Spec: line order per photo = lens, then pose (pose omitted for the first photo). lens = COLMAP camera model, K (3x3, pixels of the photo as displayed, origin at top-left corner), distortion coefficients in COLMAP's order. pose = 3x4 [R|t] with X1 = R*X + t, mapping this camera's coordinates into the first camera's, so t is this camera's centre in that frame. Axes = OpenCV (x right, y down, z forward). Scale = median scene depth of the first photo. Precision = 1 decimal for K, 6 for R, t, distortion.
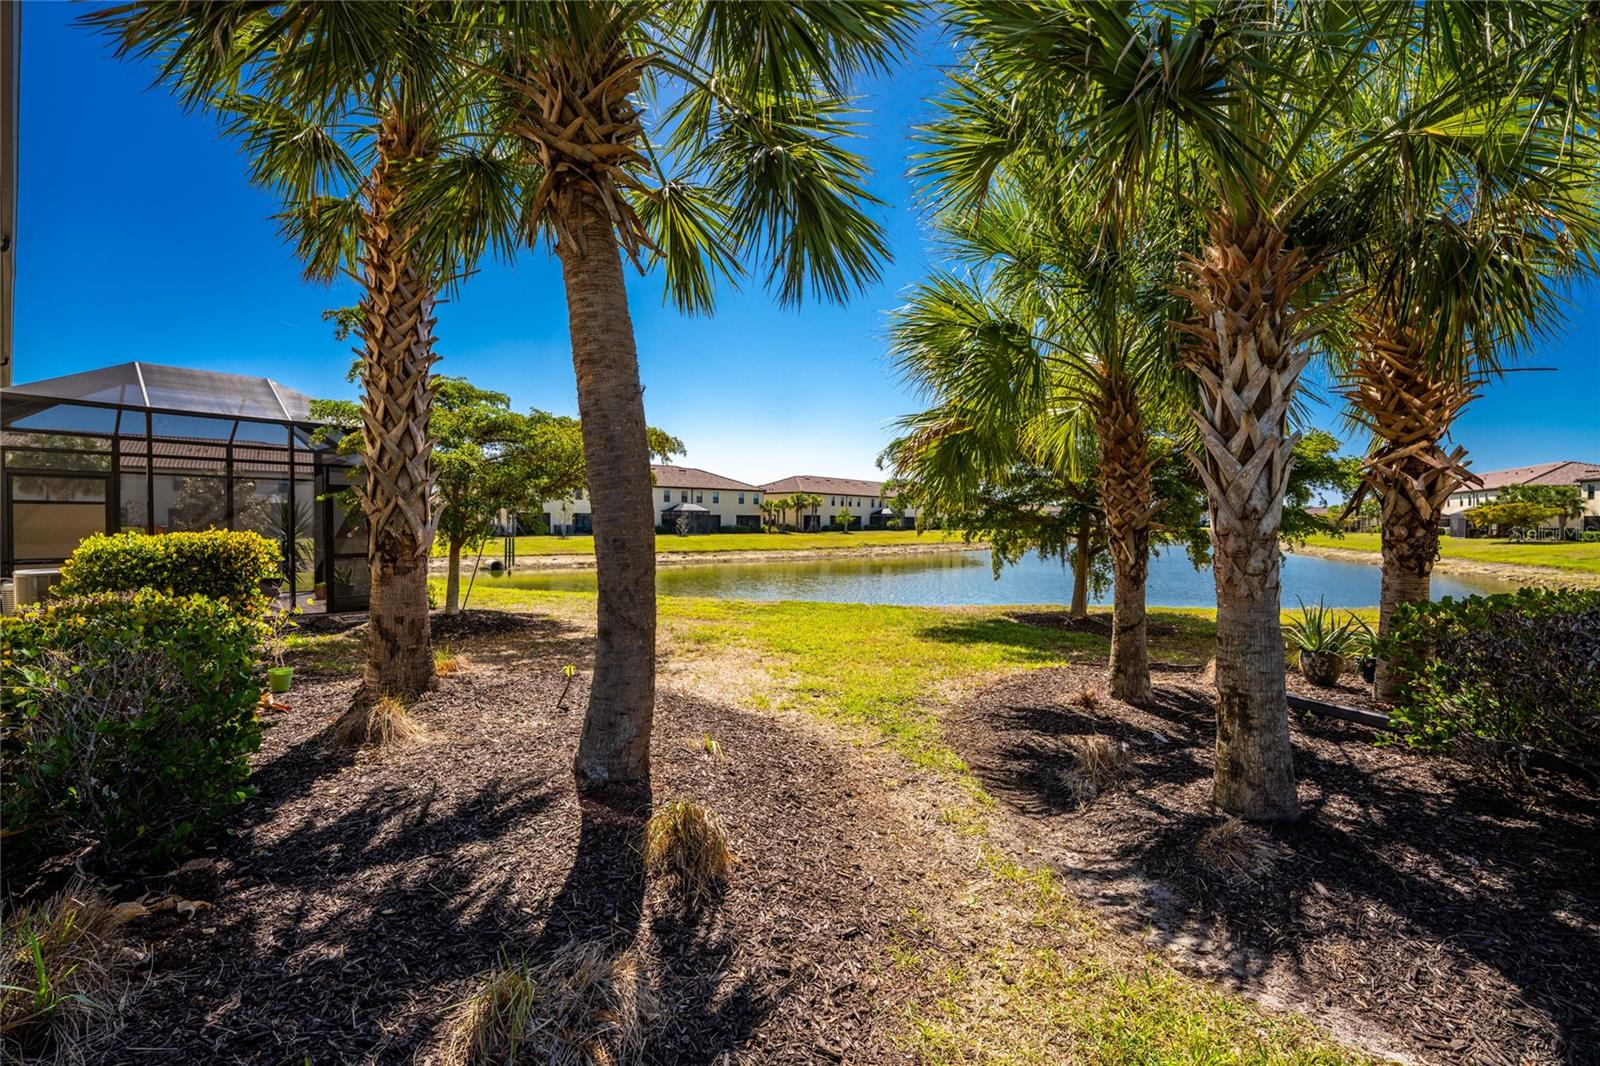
lens RADIAL K [[651.6, 0, 795.0], [0, 651.6, 529.5], [0, 0, 1]] dist [-0.025107, -0.000096]
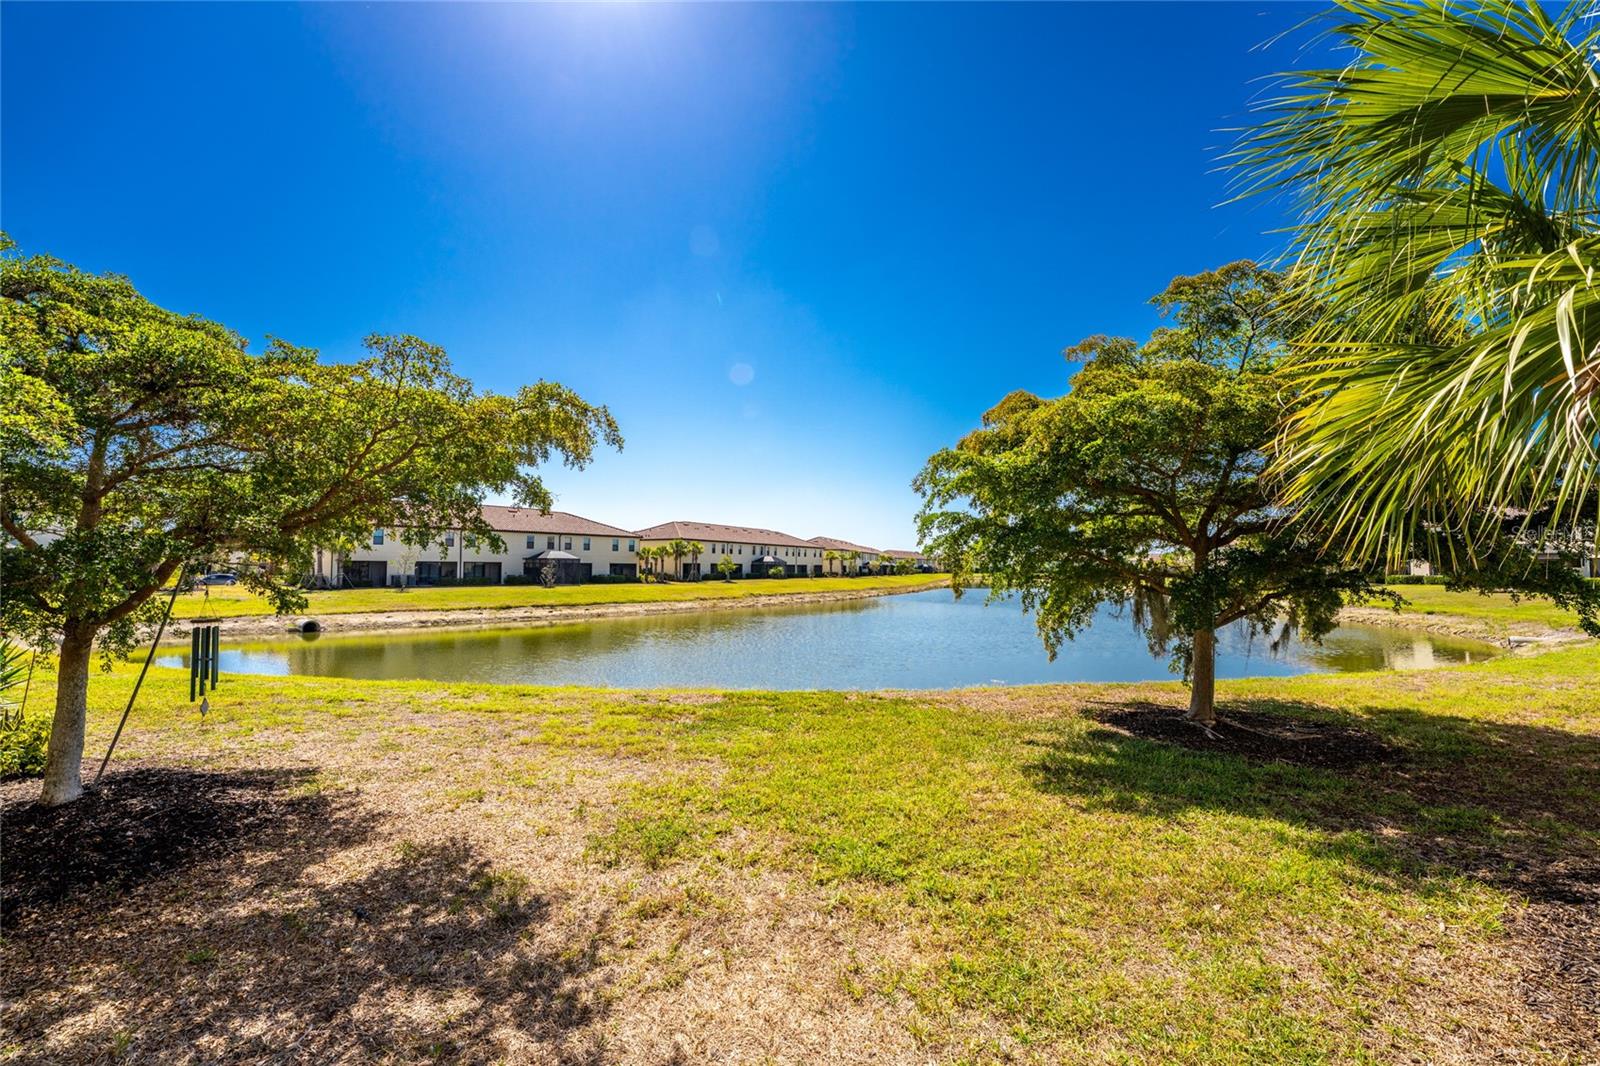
lens RADIAL K [[650.1, 0, 800.0], [0, 650.1, 533.0], [0, 0, 1]] dist [-0.037658, 0.005529]
pose [[0.978943, 0.006690, 0.204023, -0.014646], [0.007095, 0.997744, -0.066760, -0.002035], [-0.204009, 0.066802, 0.976687, 0.054399]]
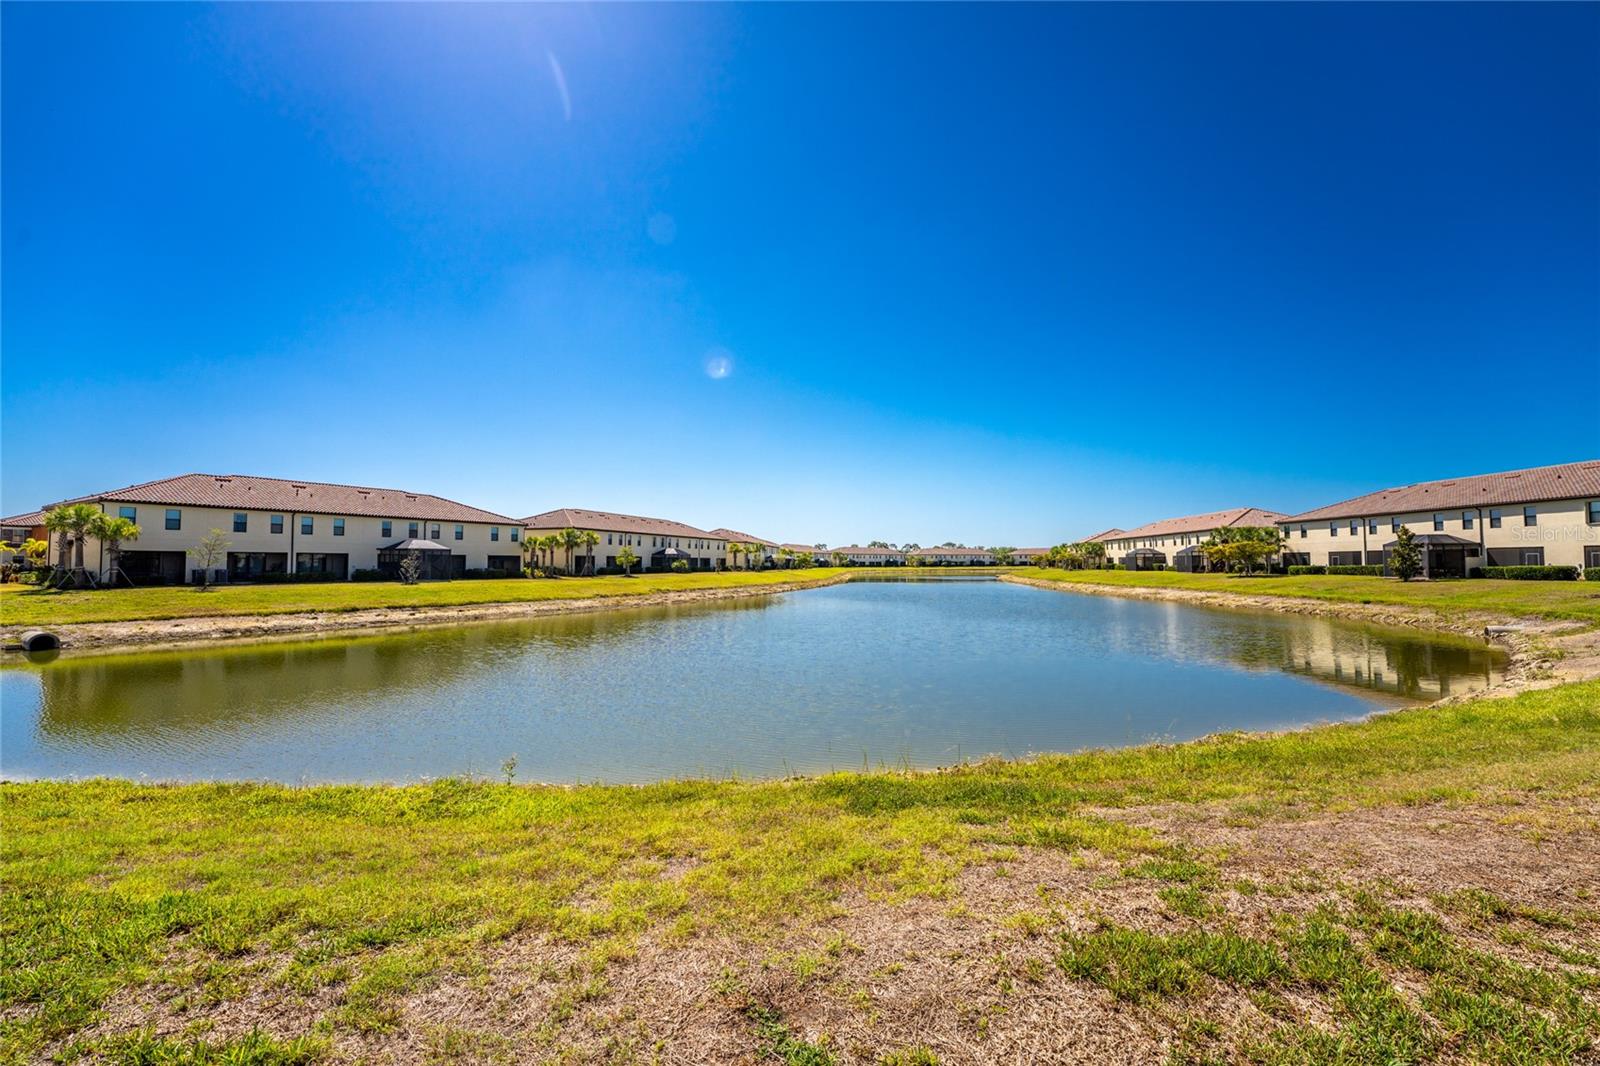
lens RADIAL K [[651.6, 0, 795.0], [0, 651.6, 529.5], [0, 0, 1]] dist [-0.025107, -0.000096]
pose [[0.932179, 0.011741, 0.361808, -0.028963], [0.011727, 0.997970, -0.062601, -0.000067], [-0.361809, 0.062598, 0.930148, 0.148038]]
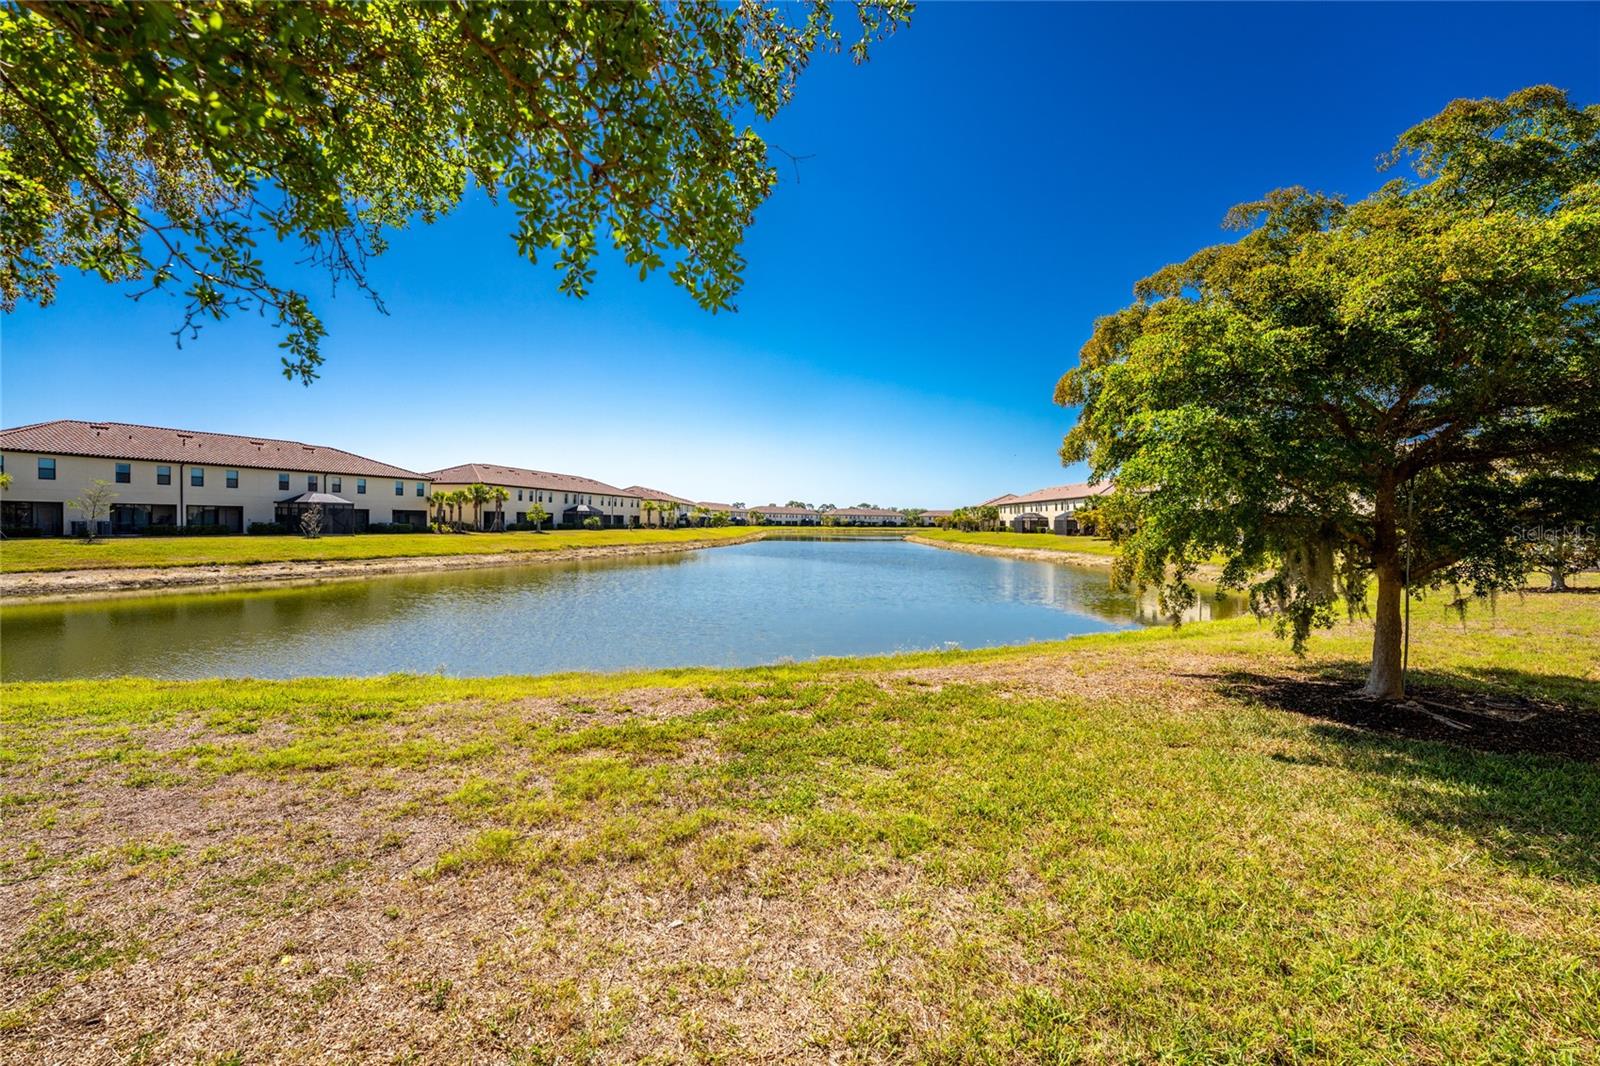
lens RADIAL K [[650.1, 0, 800.0], [0, 650.1, 533.0], [0, 0, 1]] dist [-0.037658, 0.005529]
pose [[0.877118, -0.002510, 0.480268, -0.031869], [-0.000932, 0.999976, 0.006927, -0.000379], [-0.480273, -0.006523, 0.877095, 0.101879]]
